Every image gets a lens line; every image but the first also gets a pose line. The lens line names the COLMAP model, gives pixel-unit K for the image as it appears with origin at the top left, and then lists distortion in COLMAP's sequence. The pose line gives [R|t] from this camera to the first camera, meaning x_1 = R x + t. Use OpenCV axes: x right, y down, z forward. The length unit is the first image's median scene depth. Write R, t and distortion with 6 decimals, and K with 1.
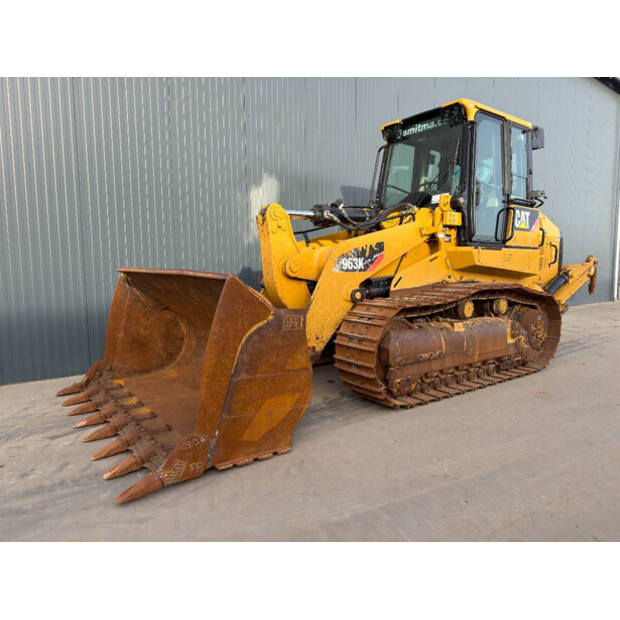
lens RADIAL K [[465.6, 0, 311.2], [0, 465.6, 308.3], [0, 0, 1]] dist [0.016052, -0.007729]
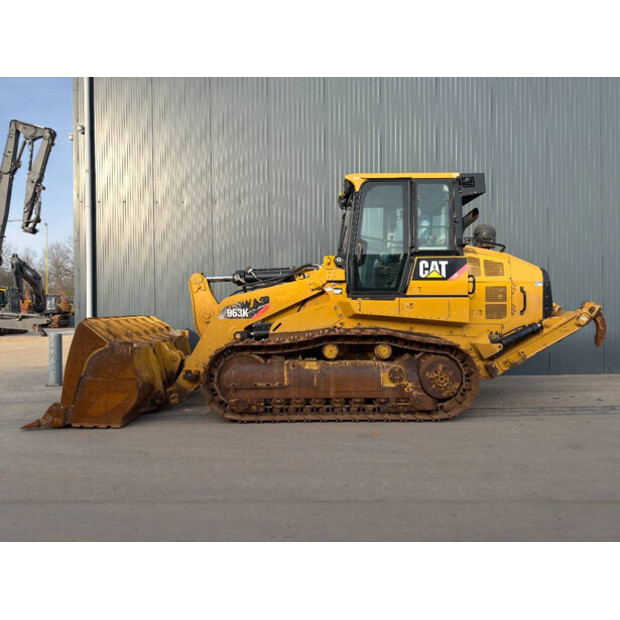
lens RADIAL K [[465.6, 0, 309.1], [0, 465.6, 309.8], [0, 0, 1]] dist [0.016052, -0.007729]
pose [[0.804072, 0.001886, -0.594529, 1.023303], [-0.048694, 0.996844, -0.062695, -0.027873], [0.592535, 0.079361, 0.801626, 0.023294]]
